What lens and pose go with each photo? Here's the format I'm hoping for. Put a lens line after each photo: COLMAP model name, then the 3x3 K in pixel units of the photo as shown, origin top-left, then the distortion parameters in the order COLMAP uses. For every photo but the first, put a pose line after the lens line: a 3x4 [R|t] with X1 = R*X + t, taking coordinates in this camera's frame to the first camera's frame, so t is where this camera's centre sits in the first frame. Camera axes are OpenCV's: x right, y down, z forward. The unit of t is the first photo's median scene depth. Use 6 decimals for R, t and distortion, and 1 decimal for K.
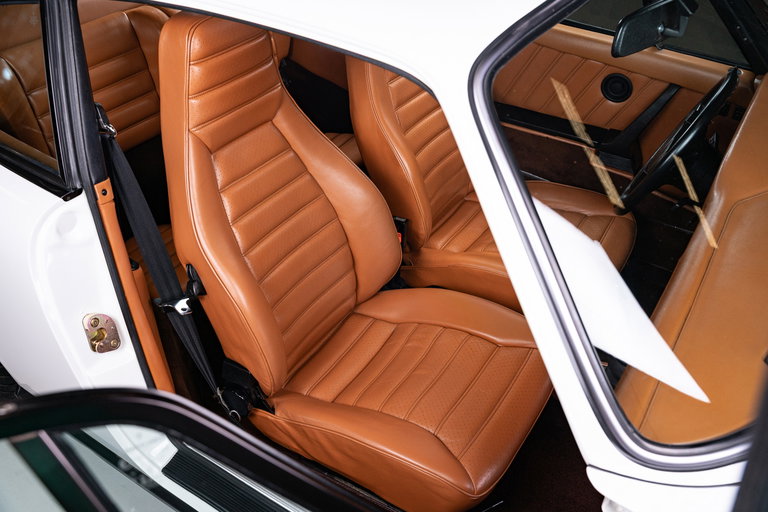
lens RADIAL K [[726.6, 0, 385.3], [0, 726.6, 260.7], [0, 0, 1]] dist [-0.007404, 0.000000]
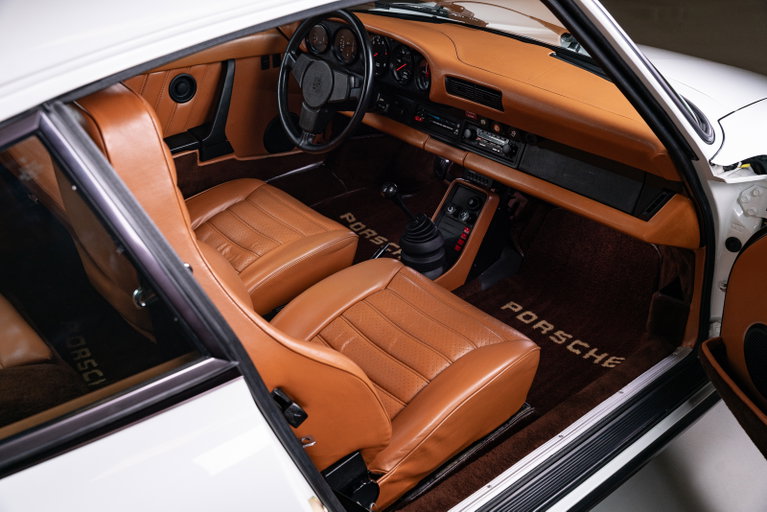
lens RADIAL K [[725.7, 0, 384.6], [0, 725.7, 252.7], [0, 0, 1]] dist [-0.007404, 0.000000]
pose [[0.318899, -0.528048, 0.787064, -0.674312], [0.602384, 0.754044, 0.261823, -0.207460], [-0.731735, 0.390619, 0.558551, 0.404751]]
